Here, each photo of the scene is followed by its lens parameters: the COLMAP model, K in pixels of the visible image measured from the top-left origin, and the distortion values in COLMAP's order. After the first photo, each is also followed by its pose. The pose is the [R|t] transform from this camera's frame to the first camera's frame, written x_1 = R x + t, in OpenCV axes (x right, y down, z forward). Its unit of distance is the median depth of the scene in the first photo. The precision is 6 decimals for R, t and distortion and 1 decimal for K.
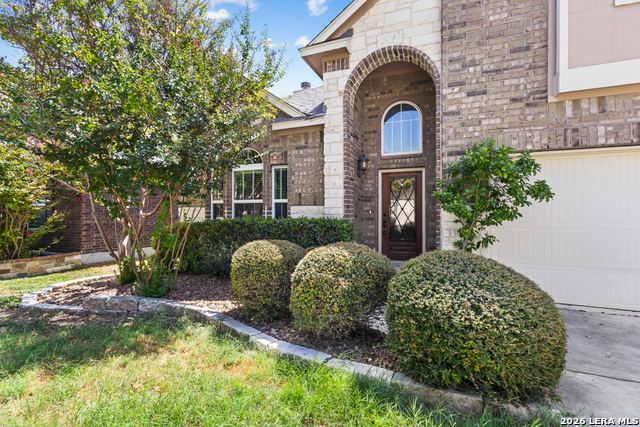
lens RADIAL K [[297.7, 0, 318.0], [0, 297.7, 214.9], [0, 0, 1]] dist [0.002388, 0.001675]
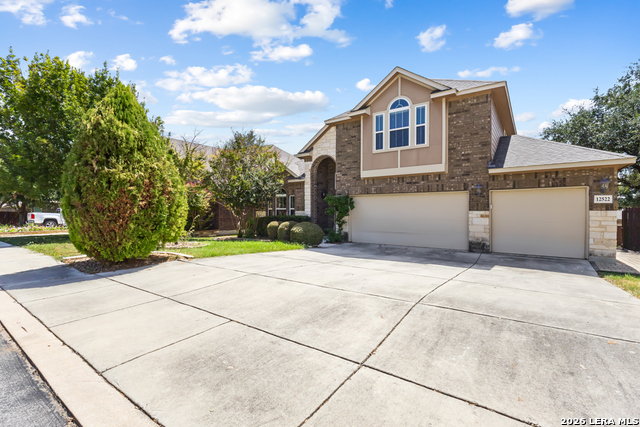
lens RADIAL K [[297.7, 0, 321.0], [0, 297.7, 212.6], [0, 0, 1]] dist [0.002388, 0.001675]
pose [[0.973299, -0.002168, -0.229530, 0.793337], [0.001564, 0.999995, -0.002812, -0.006718], [0.229534, 0.002378, 0.973298, -1.623332]]
